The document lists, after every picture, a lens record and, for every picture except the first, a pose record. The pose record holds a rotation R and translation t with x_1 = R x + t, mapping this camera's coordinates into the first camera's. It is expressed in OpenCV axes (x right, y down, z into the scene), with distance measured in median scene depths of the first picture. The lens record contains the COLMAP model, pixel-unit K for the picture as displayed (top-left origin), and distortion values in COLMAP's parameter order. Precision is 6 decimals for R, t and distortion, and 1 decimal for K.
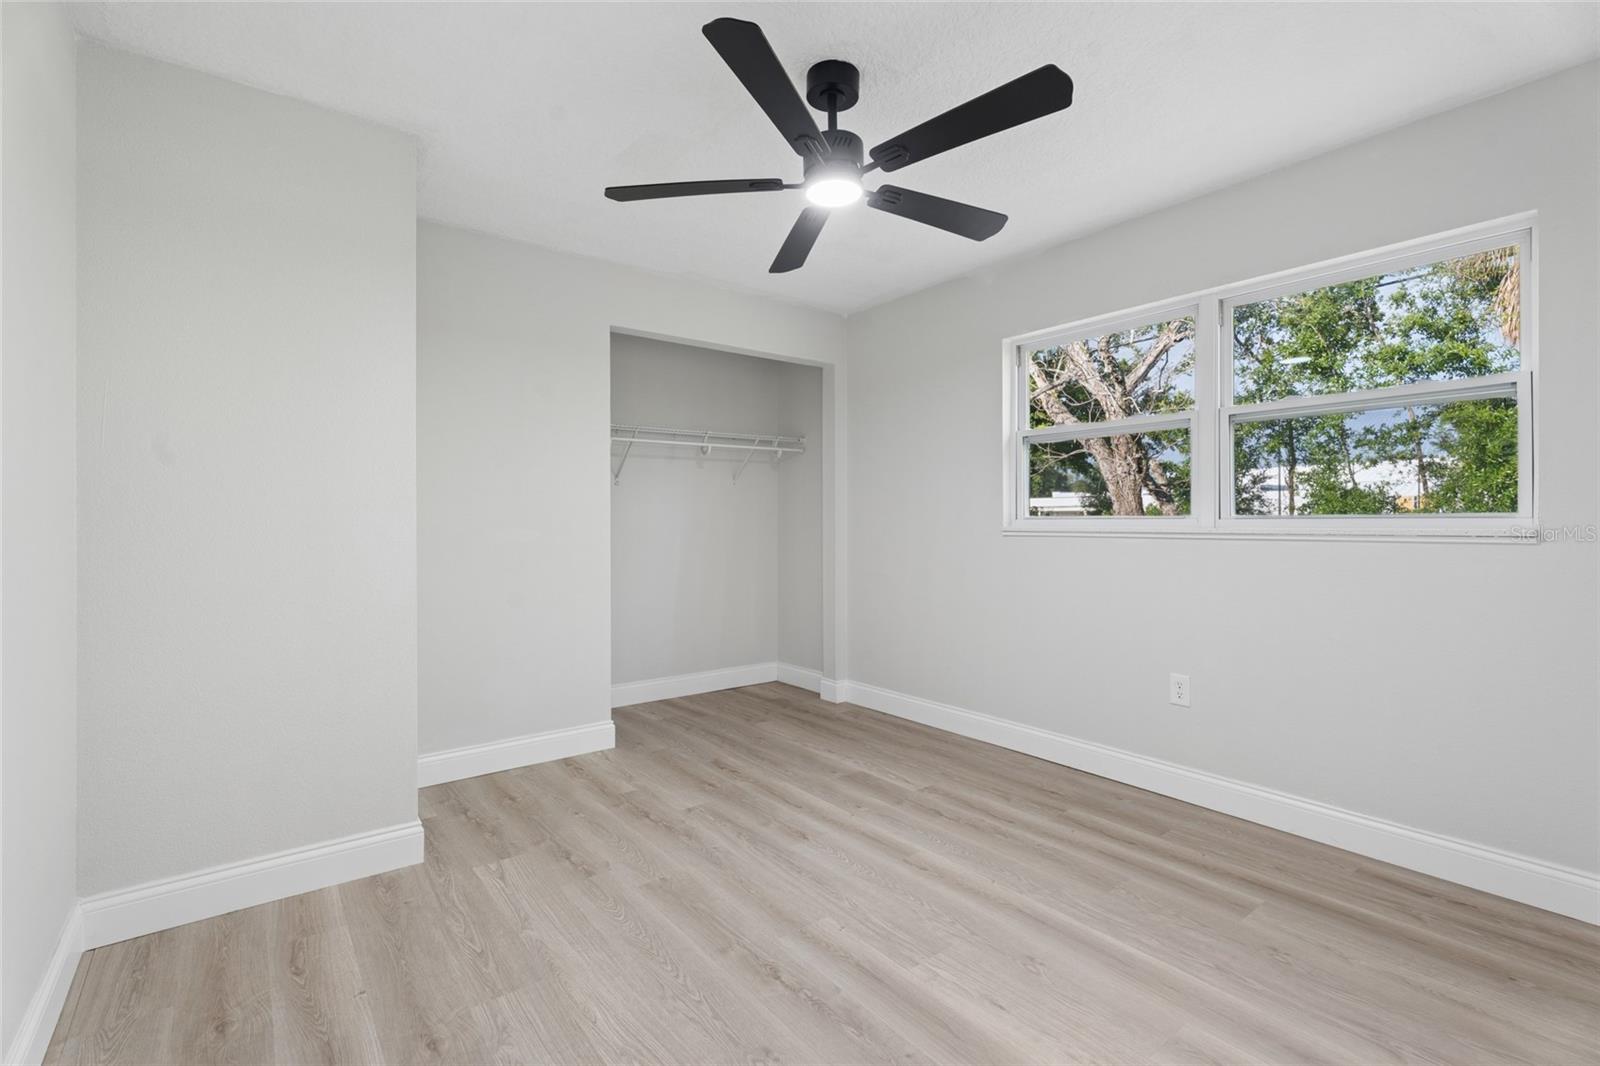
lens RADIAL K [[701.9, 0, 798.1], [0, 701.9, 525.5], [0, 0, 1]] dist [-0.005132, 0.003305]
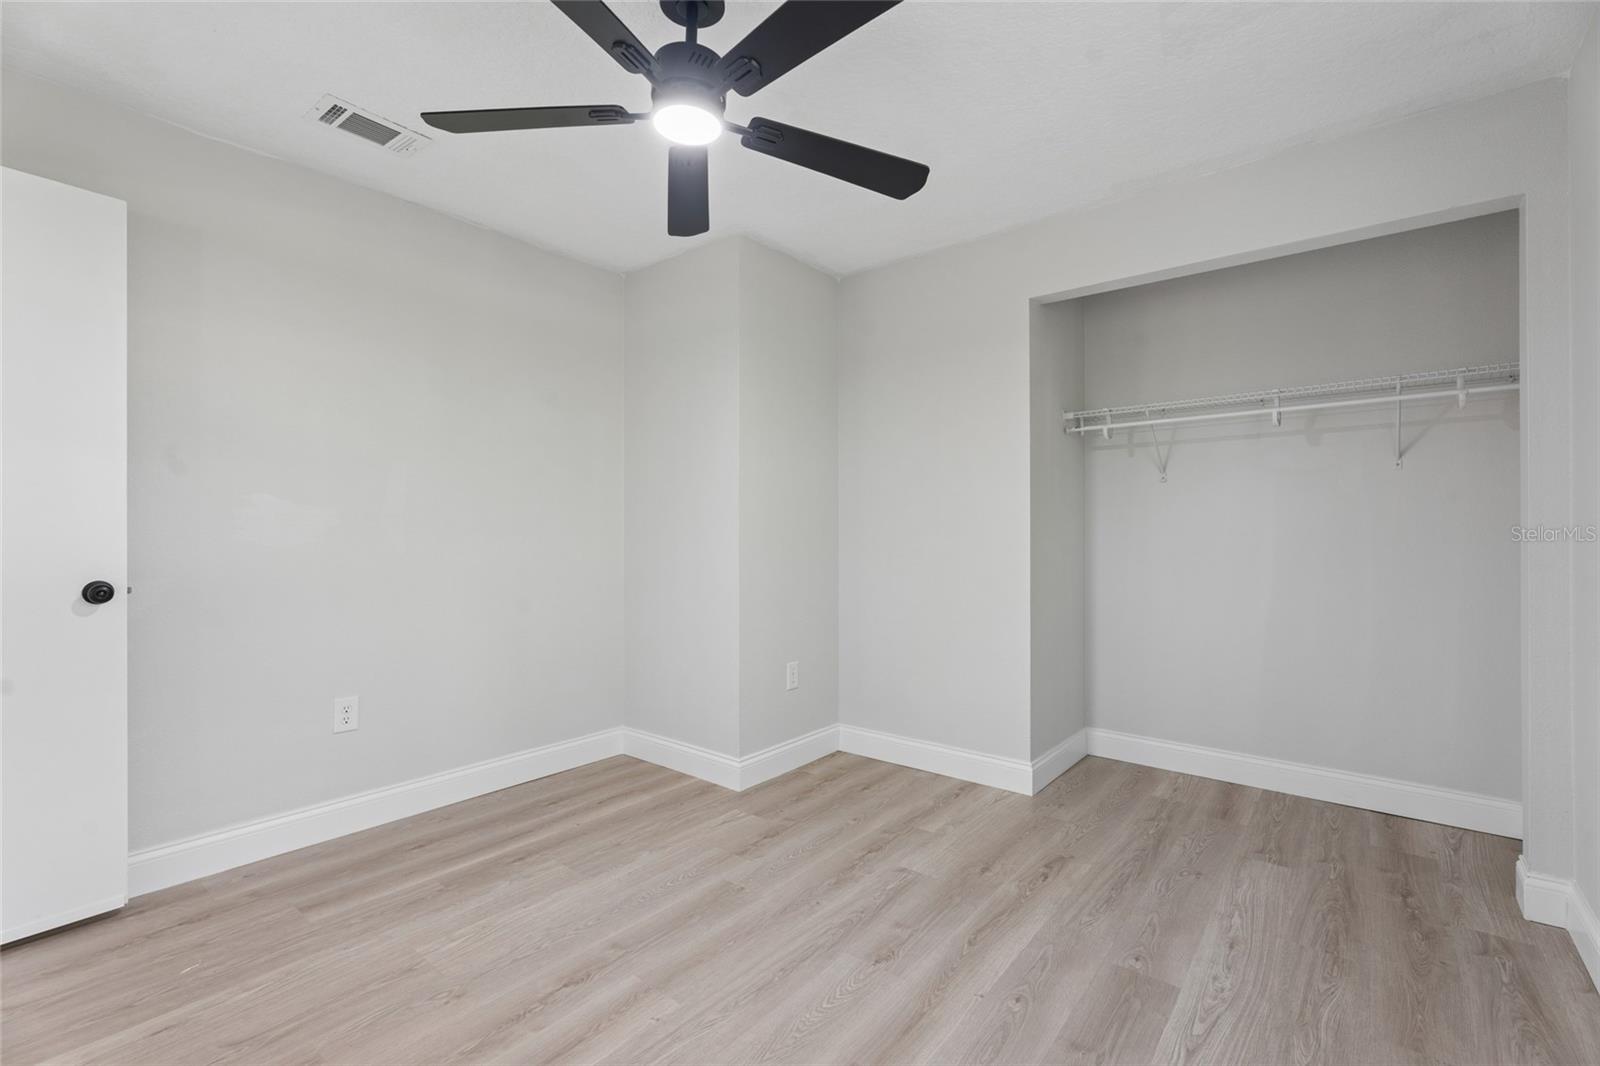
lens RADIAL K [[701.9, 0, 798.1], [0, 701.9, 525.5], [0, 0, 1]] dist [-0.005132, 0.003305]
pose [[0.232321, -0.007723, -0.972609, 0.636227], [-0.006460, 0.999934, -0.009483, 0.001405], [0.972618, 0.008486, 0.232256, 0.679070]]
